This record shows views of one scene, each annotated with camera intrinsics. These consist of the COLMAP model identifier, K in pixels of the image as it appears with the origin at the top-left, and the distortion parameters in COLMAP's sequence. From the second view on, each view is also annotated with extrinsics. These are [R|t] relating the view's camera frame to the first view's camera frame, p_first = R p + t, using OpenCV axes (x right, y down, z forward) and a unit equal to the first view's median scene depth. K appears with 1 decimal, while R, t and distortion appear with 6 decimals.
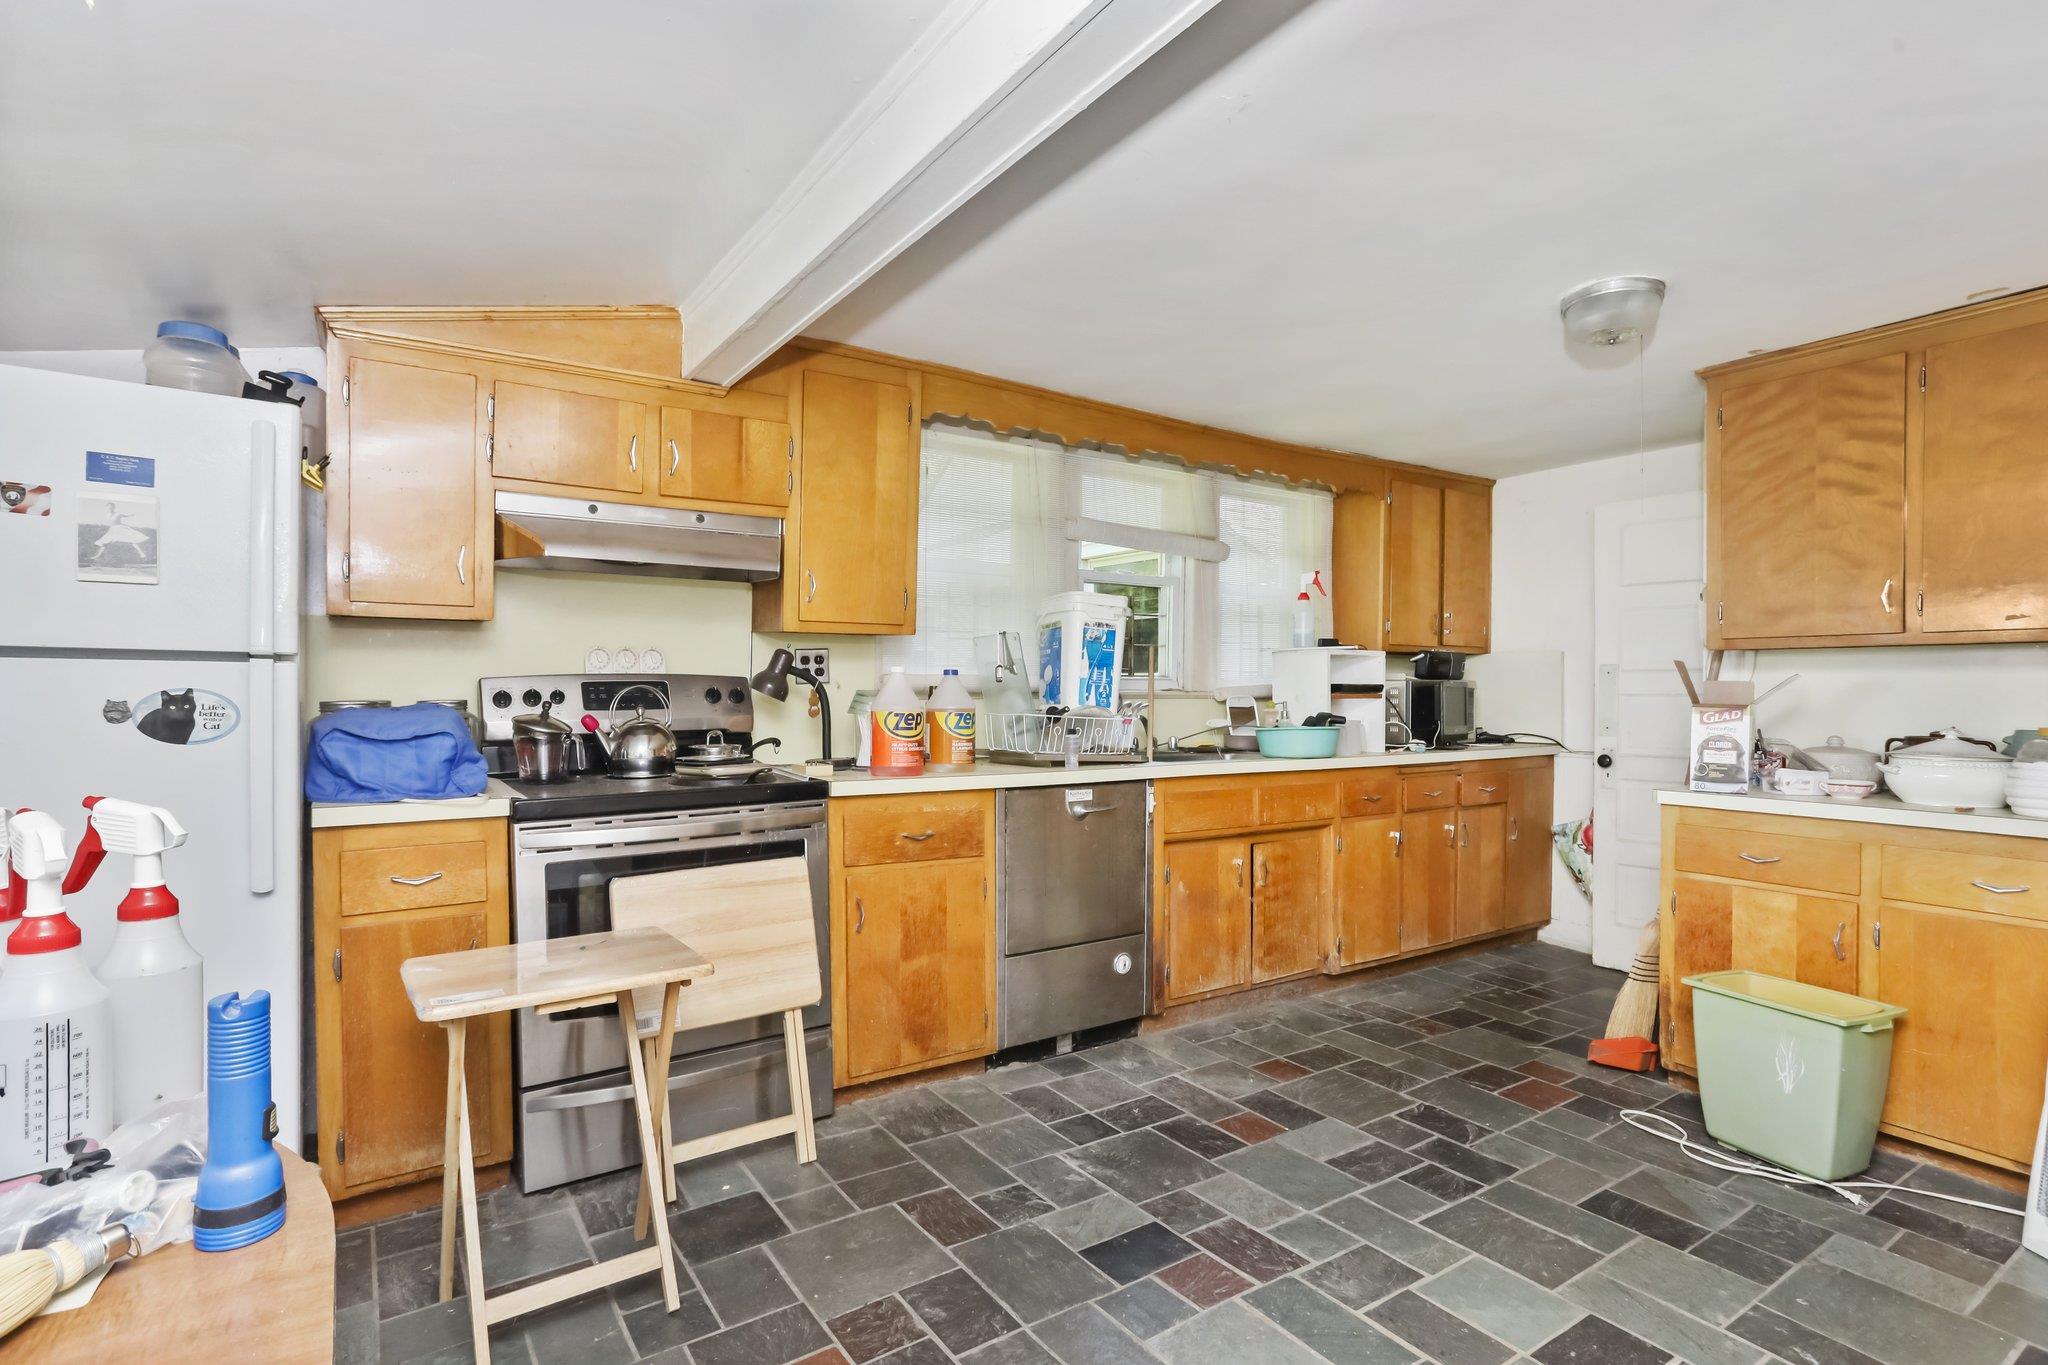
lens RADIAL K [[992.8, 0, 1029.1], [0, 992.8, 701.0], [0, 0, 1]] dist [-0.023958, 0.005253]
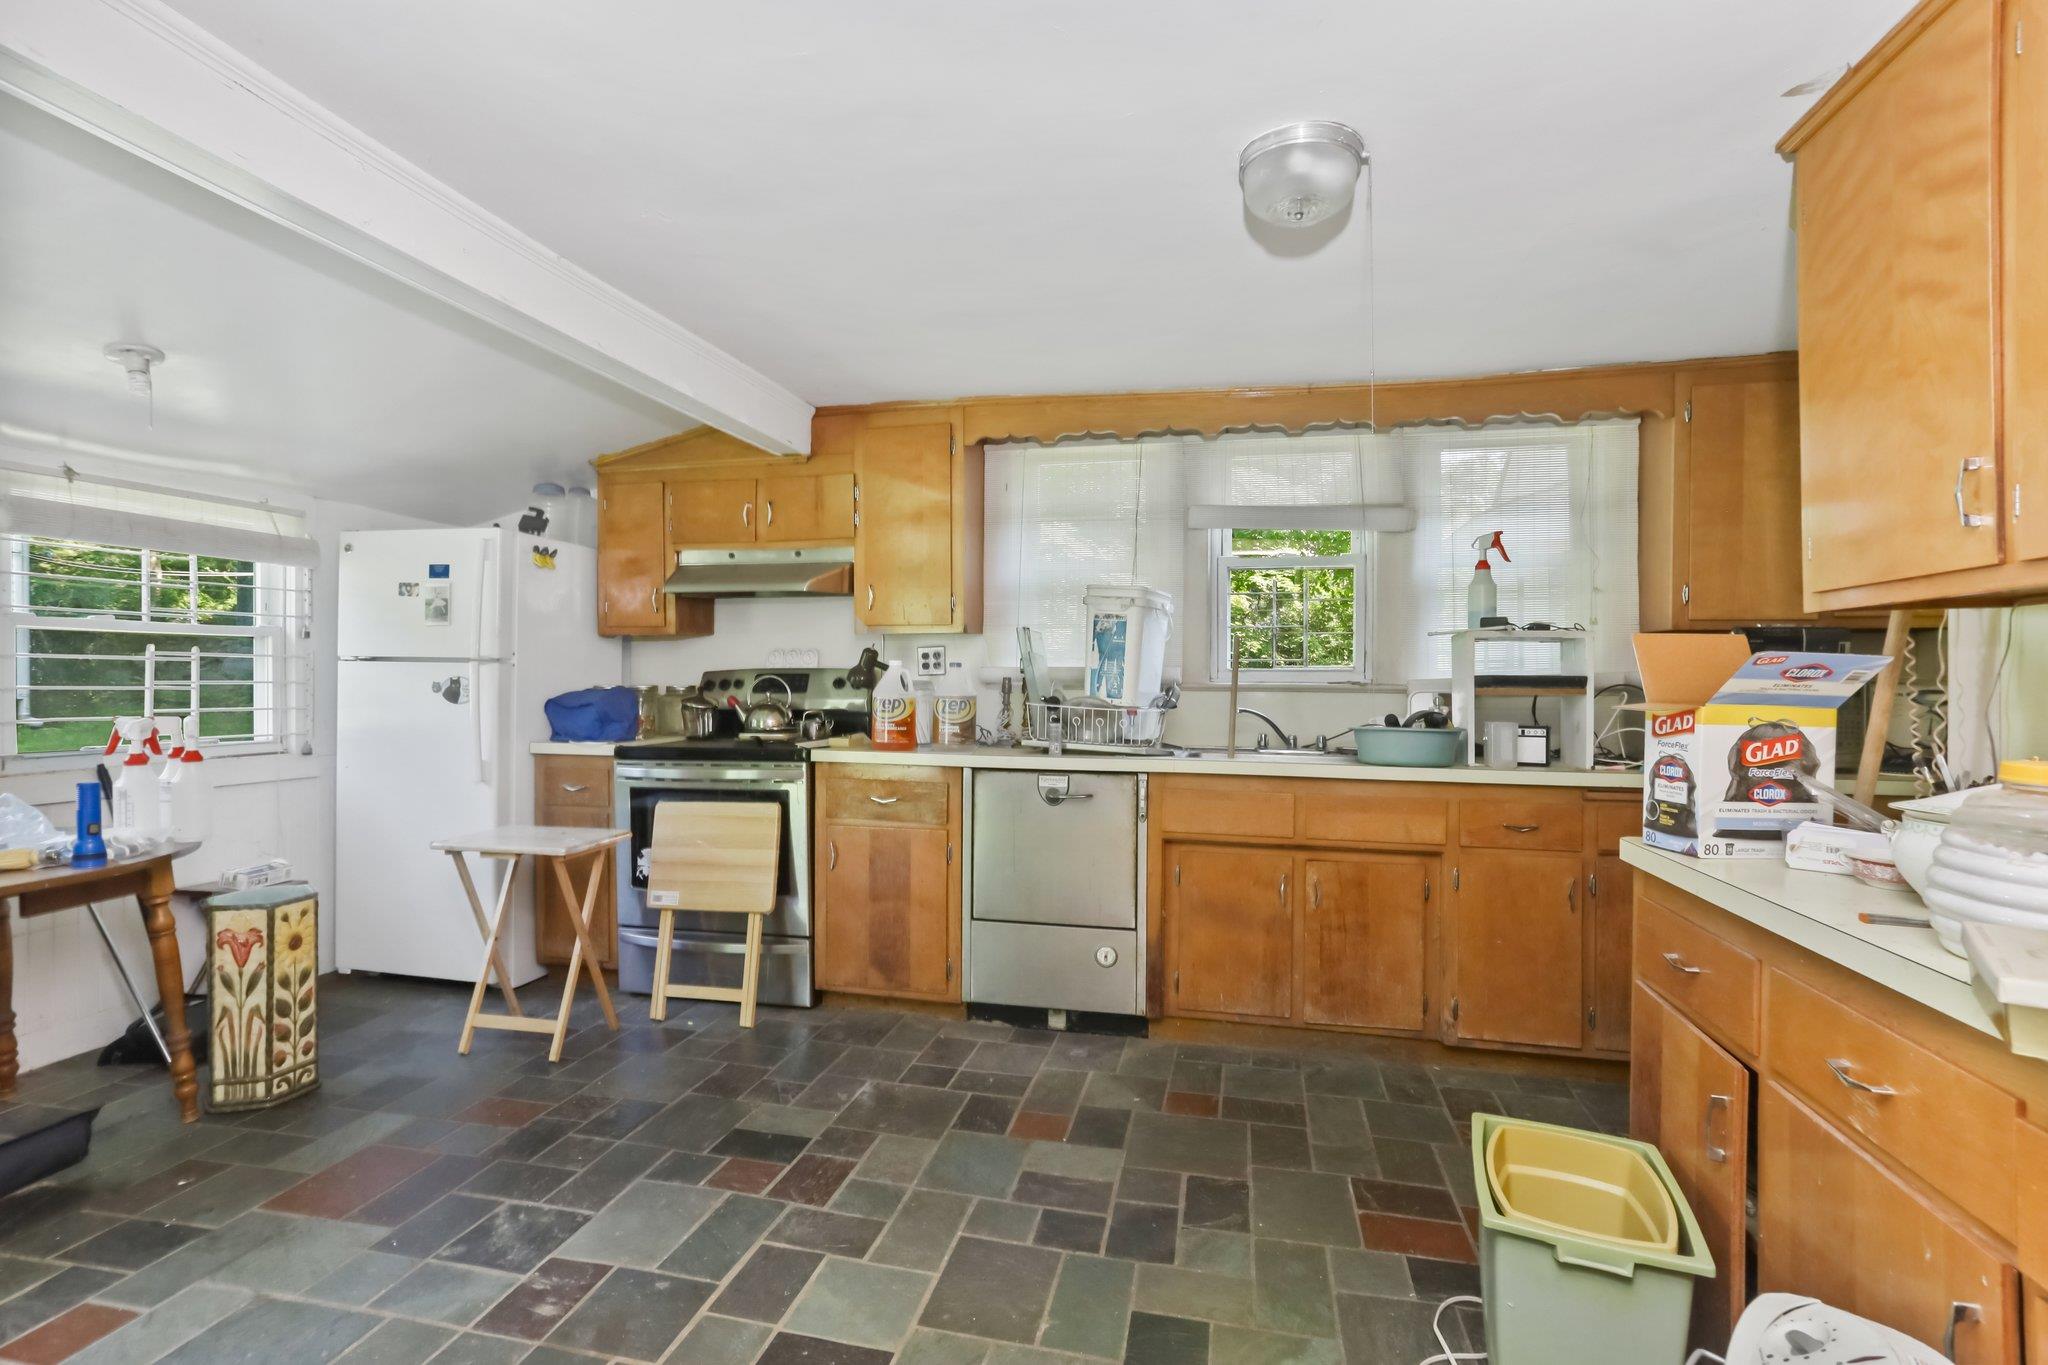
lens RADIAL K [[992.8, 0, 1029.5], [0, 992.8, 670.7], [0, 0, 1]] dist [-0.023958, 0.005253]
pose [[0.684484, -0.005137, -0.729010, 0.941293], [-0.013735, 0.999707, -0.019940, -0.000013], [0.728899, 0.023662, 0.684212, 0.312886]]
